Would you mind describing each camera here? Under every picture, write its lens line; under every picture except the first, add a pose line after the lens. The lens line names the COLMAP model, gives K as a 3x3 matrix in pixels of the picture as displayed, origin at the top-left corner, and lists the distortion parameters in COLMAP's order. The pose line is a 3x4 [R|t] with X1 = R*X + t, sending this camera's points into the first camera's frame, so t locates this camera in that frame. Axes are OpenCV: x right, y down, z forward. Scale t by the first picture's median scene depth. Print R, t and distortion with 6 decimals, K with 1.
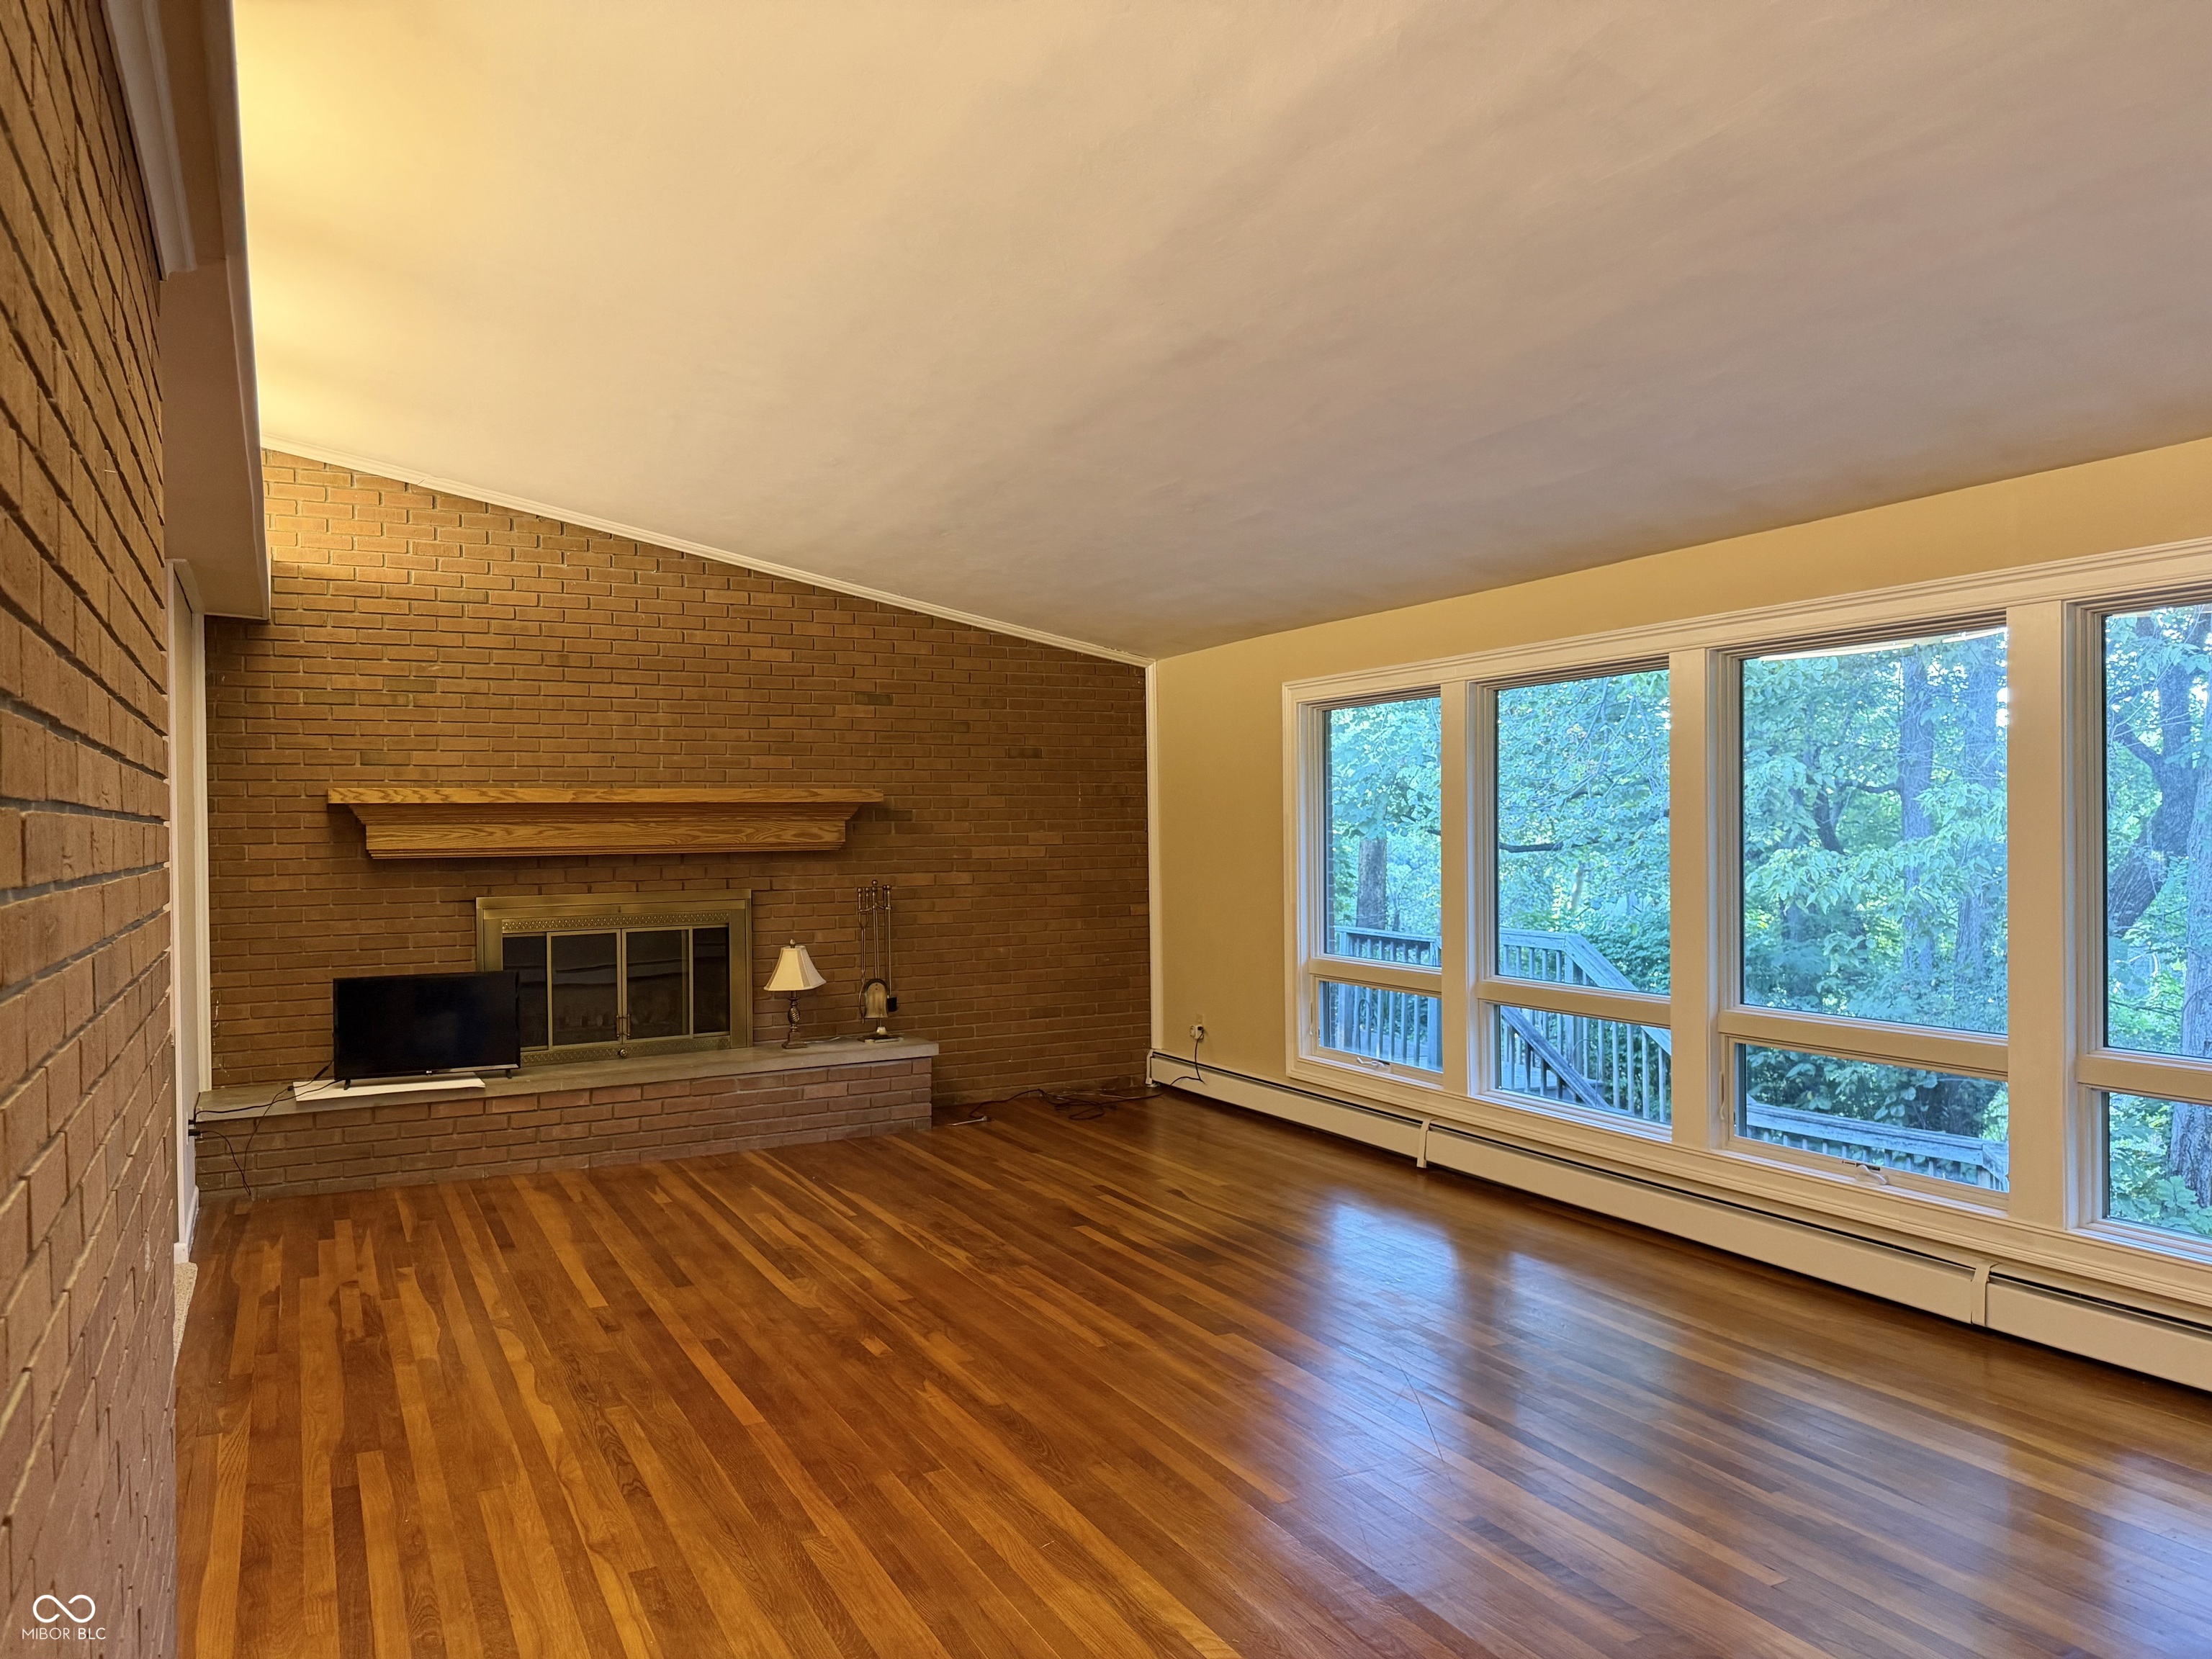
lens RADIAL K [[1529.4, 0, 1103.0], [0, 1529.4, 829.9], [0, 0, 1]] dist [0.106403, -0.168887]
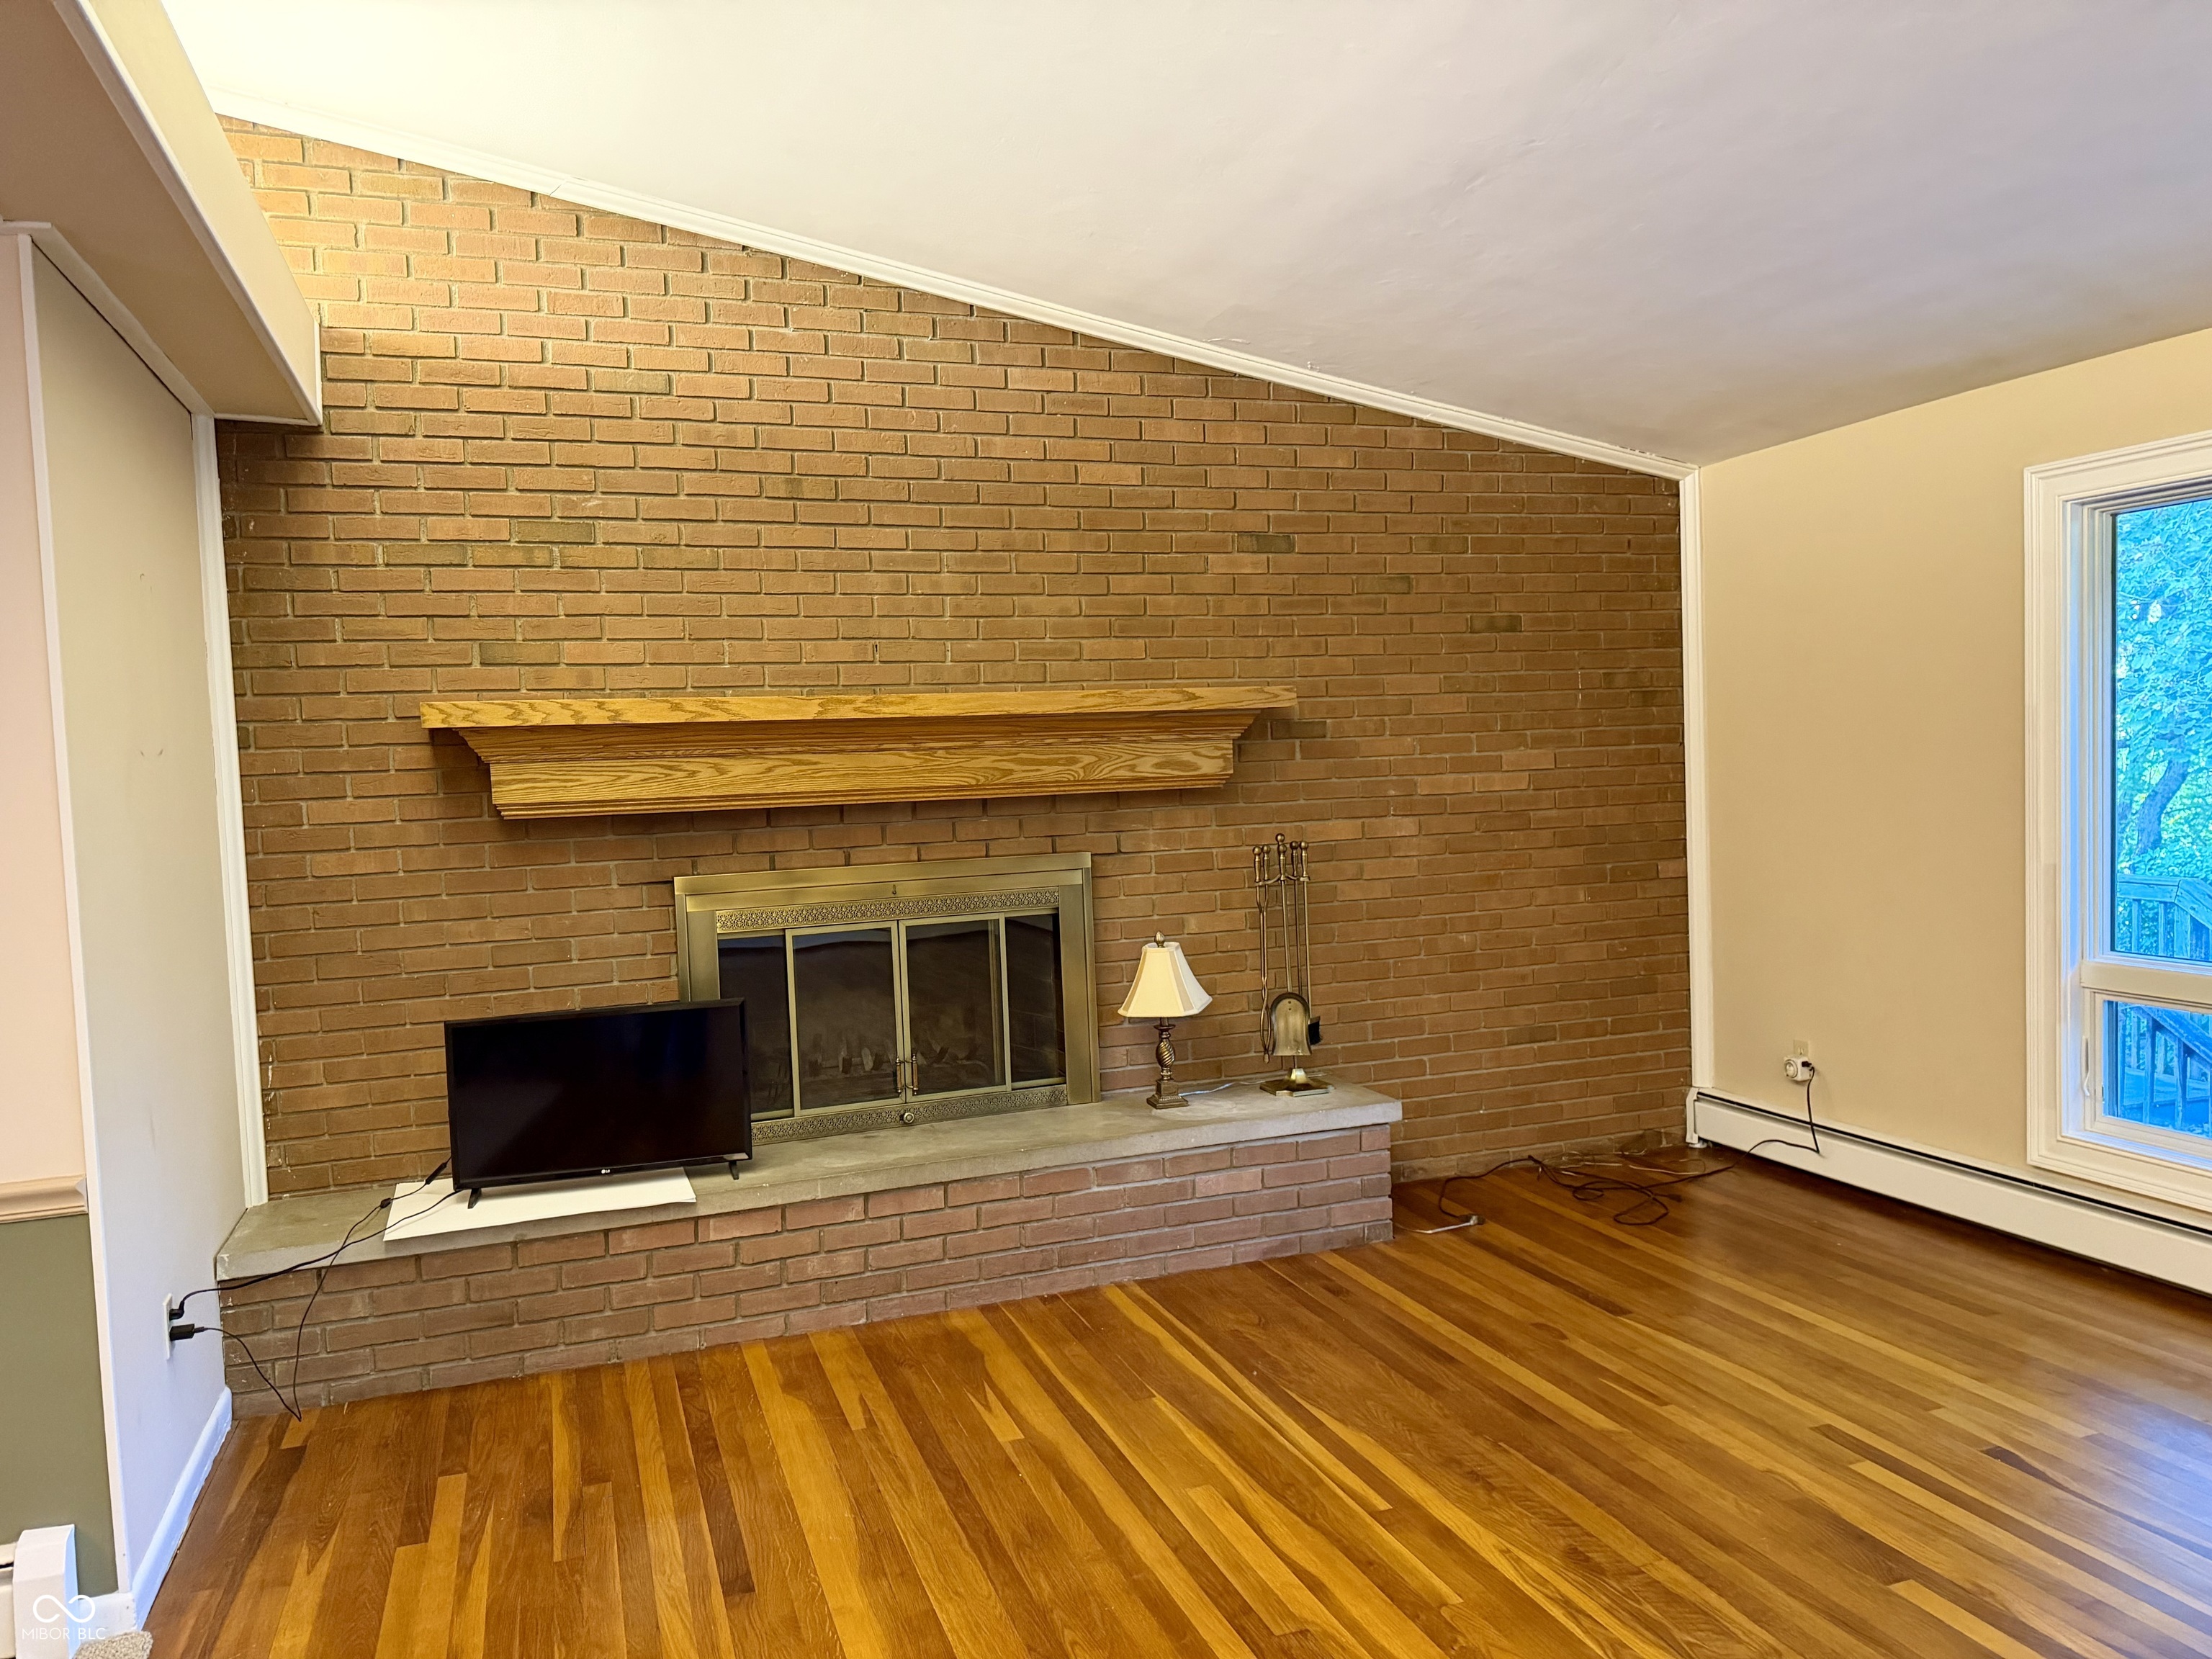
lens RADIAL K [[1529.3, 0, 1089.5], [0, 1529.3, 836.6], [0, 0, 1]] dist [0.143833, -0.175722]
pose [[0.990073, -0.018943, -0.139271, -0.148198], [0.026065, 0.998434, 0.049493, 0.001080], [0.138116, -0.052632, 0.989017, 0.397992]]
